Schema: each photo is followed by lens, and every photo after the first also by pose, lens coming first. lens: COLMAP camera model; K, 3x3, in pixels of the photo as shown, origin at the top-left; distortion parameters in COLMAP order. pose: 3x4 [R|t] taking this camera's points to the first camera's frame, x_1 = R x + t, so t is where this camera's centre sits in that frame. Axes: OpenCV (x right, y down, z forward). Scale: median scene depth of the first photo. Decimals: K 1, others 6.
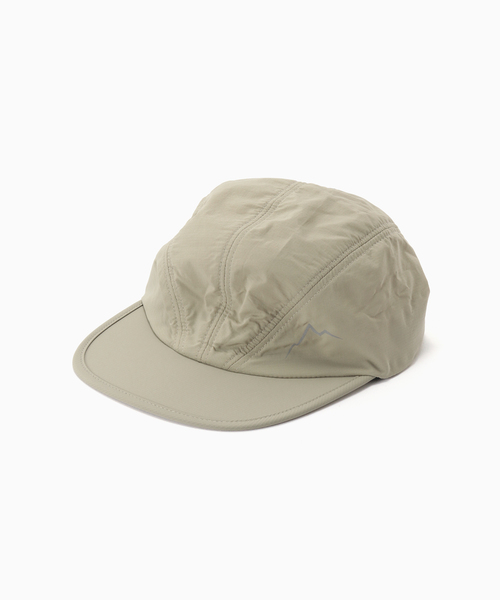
lens RADIAL K [[979.6, 0, 250.0], [0, 979.6, 300.0], [0, 0, 1]] dist [-0.003079, -0.001560]
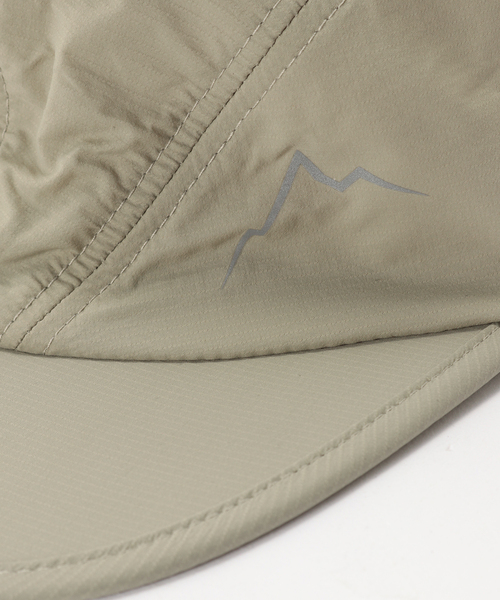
lens RADIAL K [[3146.0, 0, 250.0], [0, 3146.0, 300.0], [0, 0, 1]] dist [-0.344968, 0.952379]
pose [[0.994102, -0.098733, 0.044855, 0.004148], [0.095703, 0.993264, 0.065322, 0.006975], [-0.051002, -0.060644, 0.996856, 0.128909]]
